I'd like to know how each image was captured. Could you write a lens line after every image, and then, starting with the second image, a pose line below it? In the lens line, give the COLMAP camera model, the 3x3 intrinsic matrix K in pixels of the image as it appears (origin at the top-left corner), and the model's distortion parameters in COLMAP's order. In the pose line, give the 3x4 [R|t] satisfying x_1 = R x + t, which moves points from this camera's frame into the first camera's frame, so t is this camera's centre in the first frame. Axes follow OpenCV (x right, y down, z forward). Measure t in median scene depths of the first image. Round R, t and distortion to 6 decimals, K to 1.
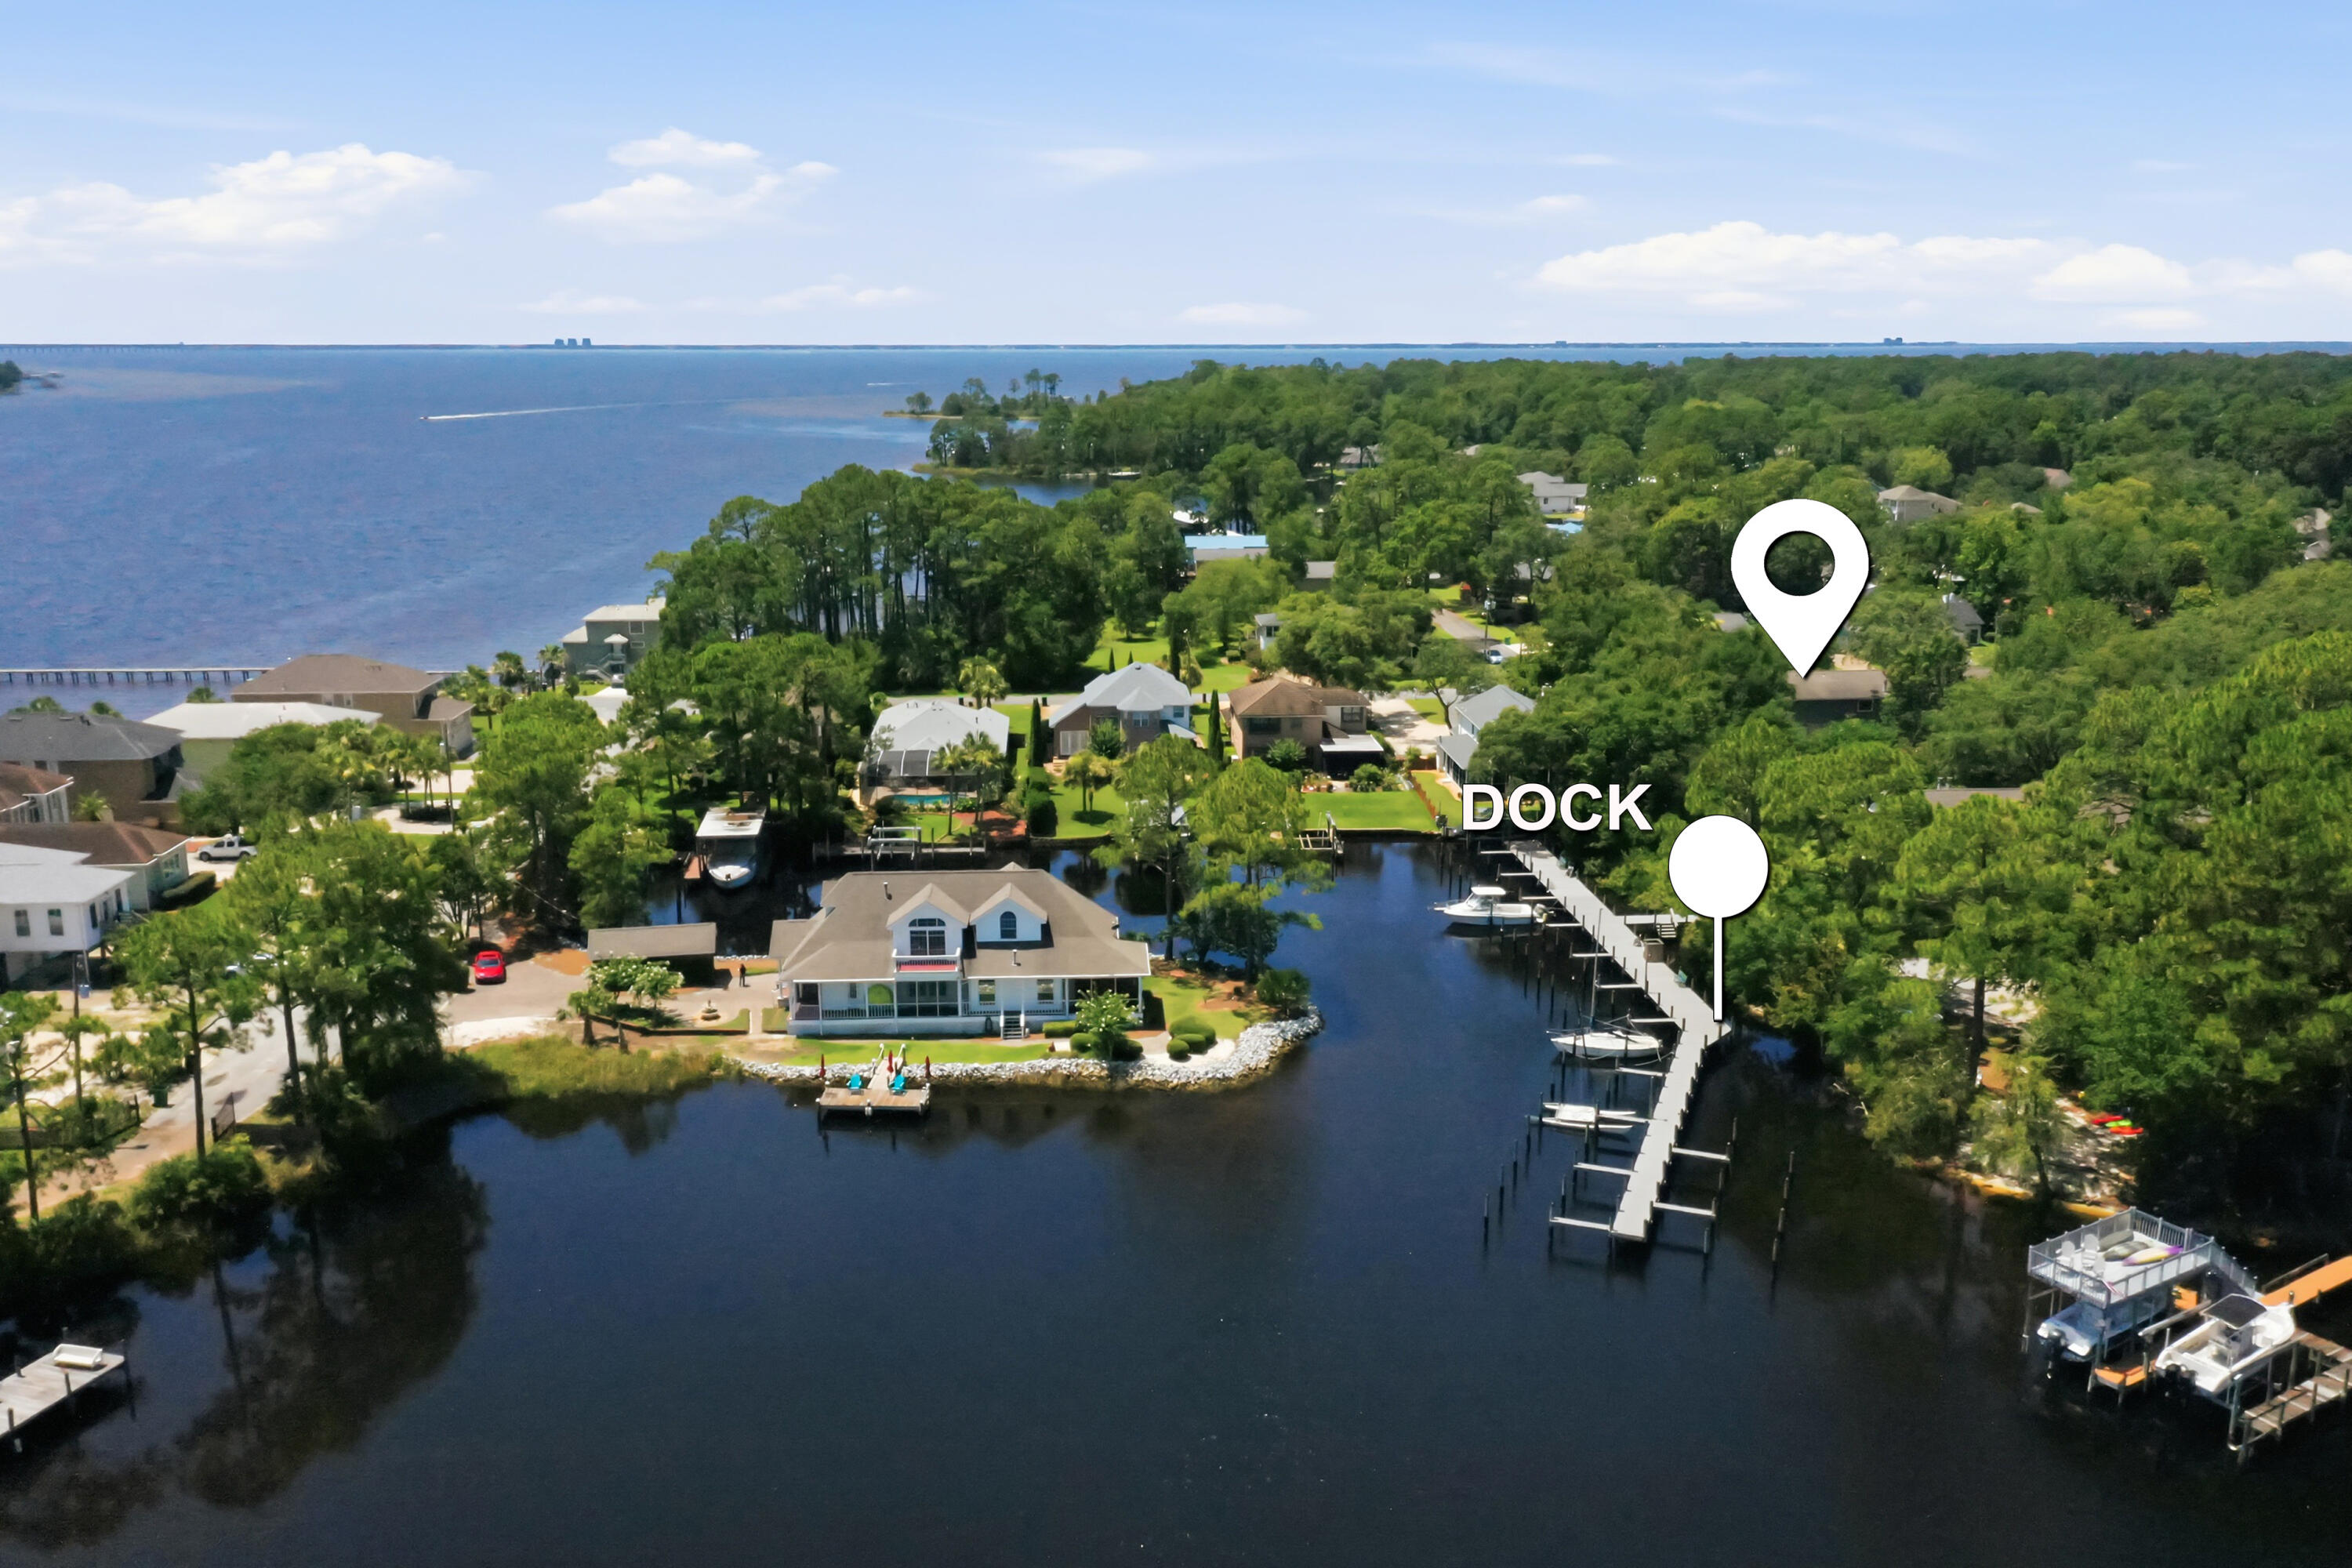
lens RADIAL K [[1874.0, 0, 1174.9], [0, 1874.0, 783.0], [0, 0, 1]] dist [0.011139, -0.003868]
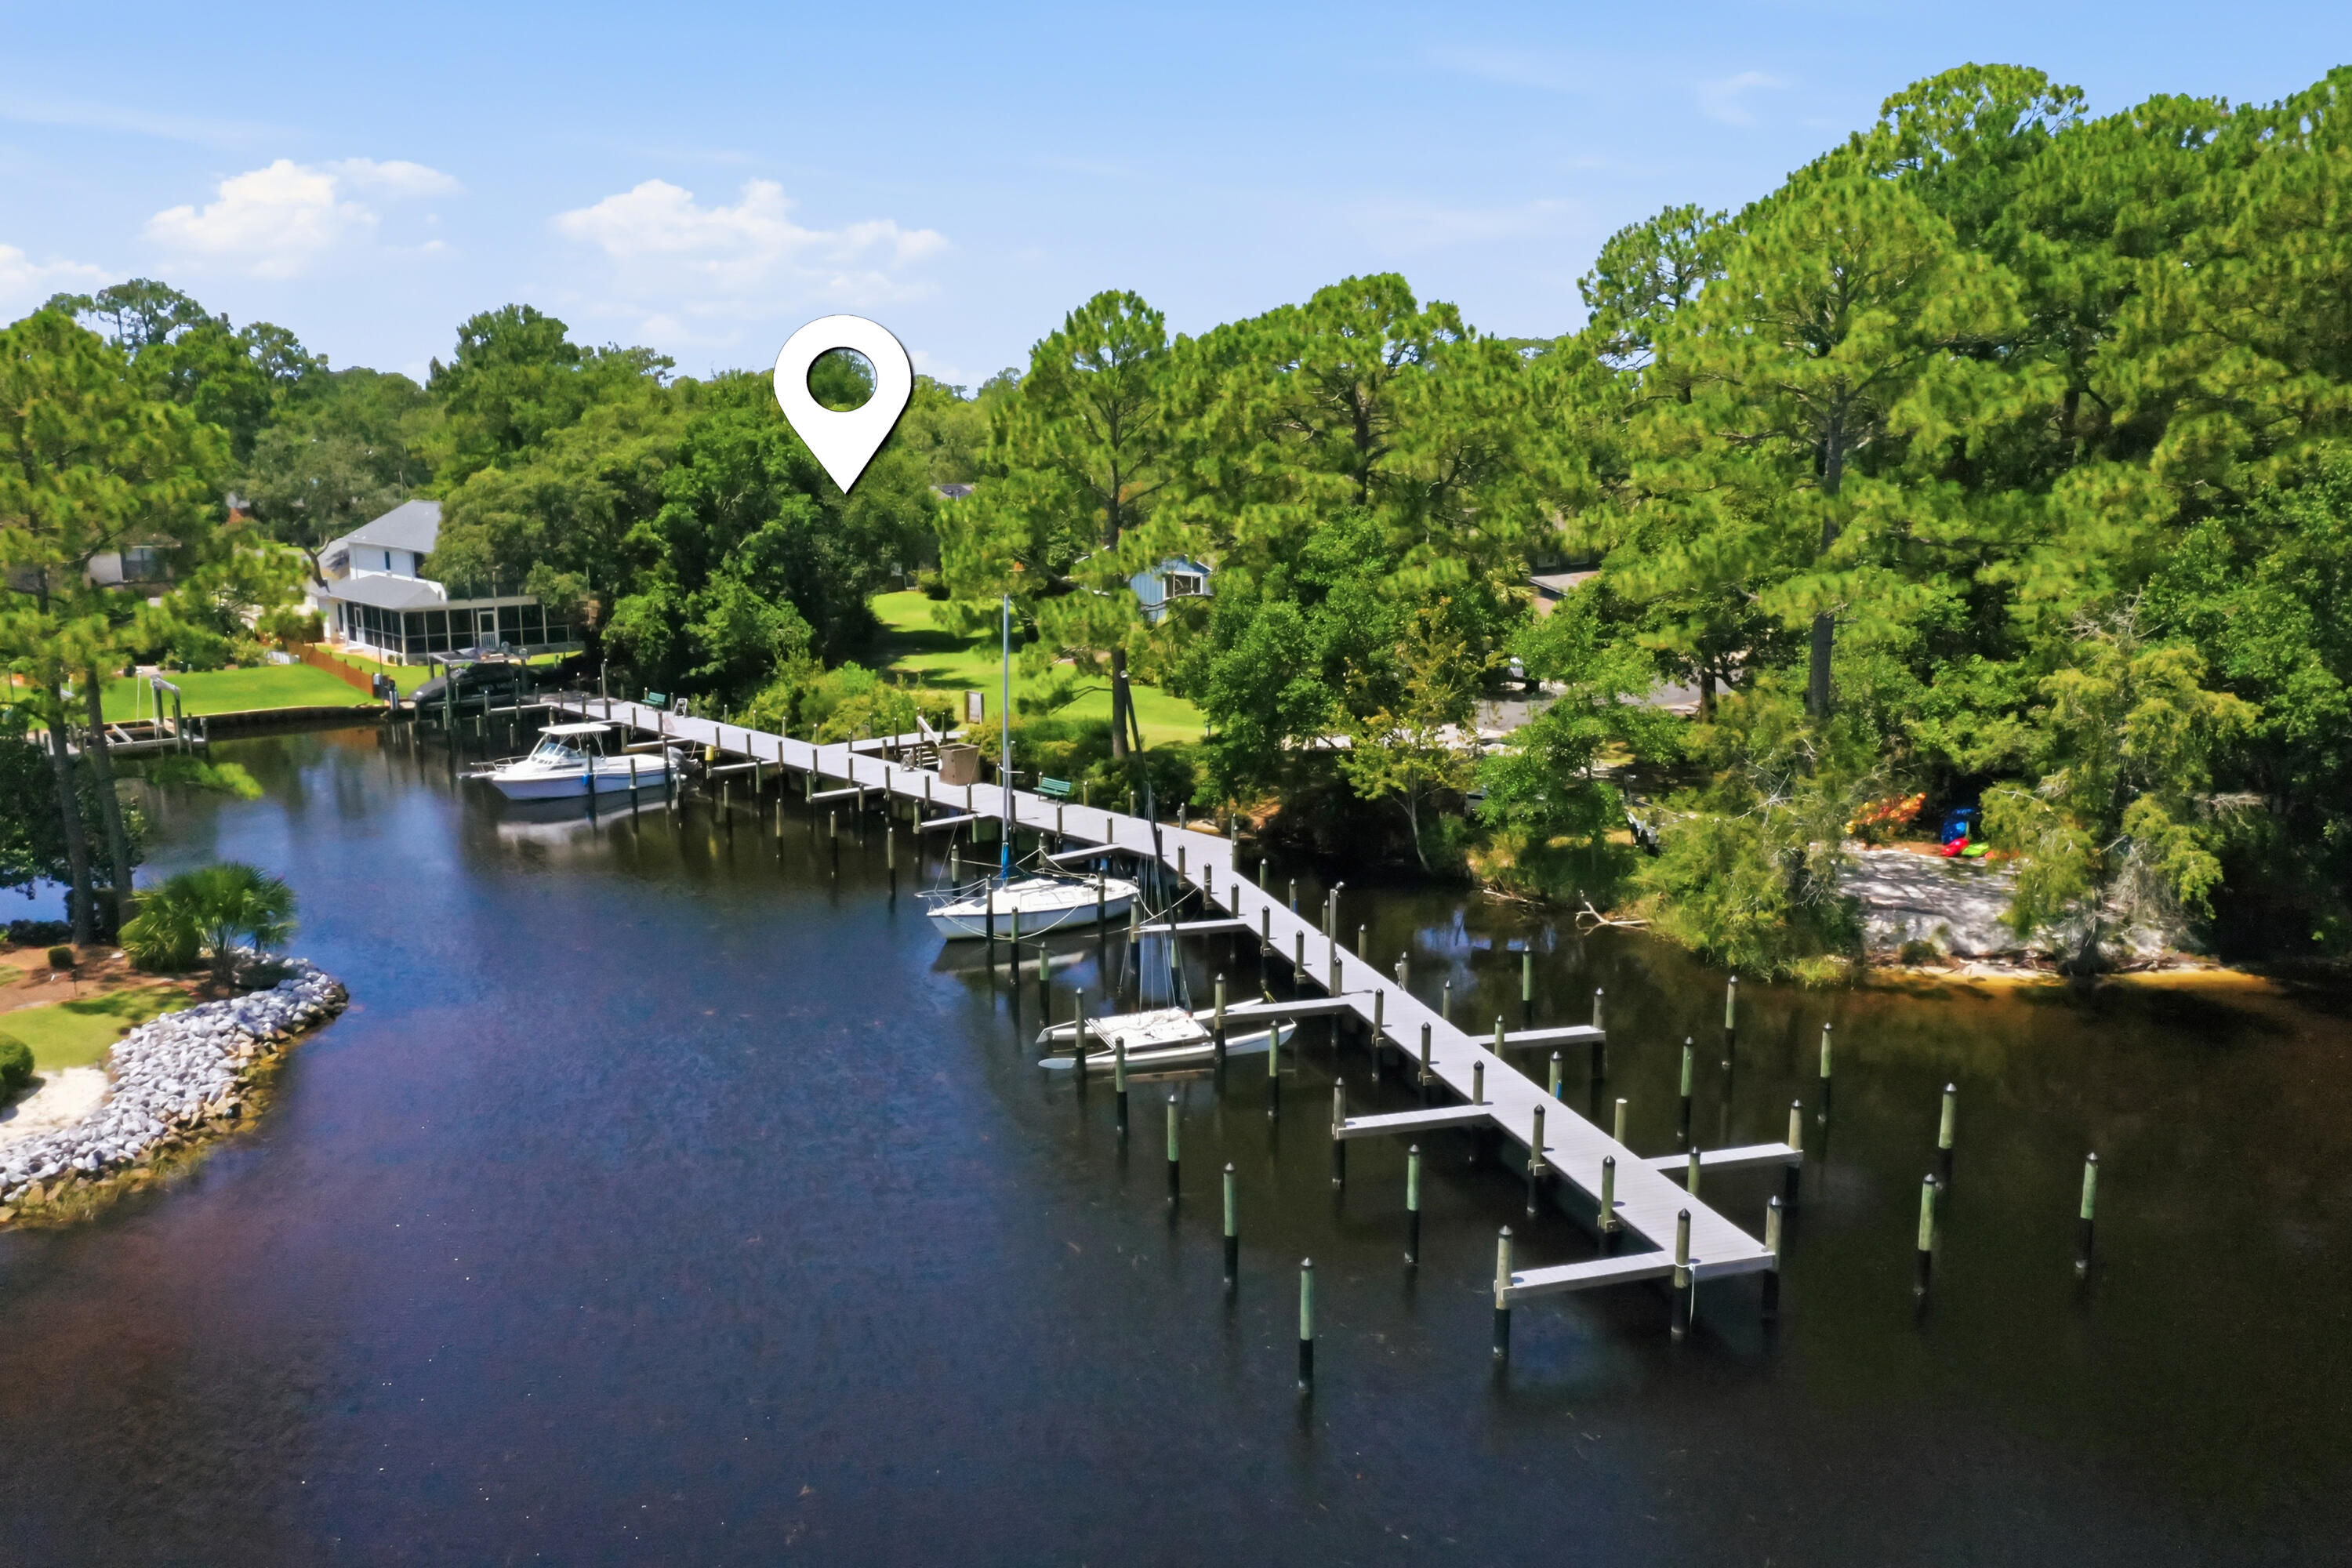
lens RADIAL K [[1874.0, 0, 1177.6], [0, 1874.0, 788.0], [0, 0, 1]] dist [0.011139, -0.003868]
pose [[0.789936, -0.114259, 0.602450, -0.012171], [0.137037, 0.990532, 0.008178, 0.108913], [-0.597680, 0.076097, 0.798115, 0.598523]]
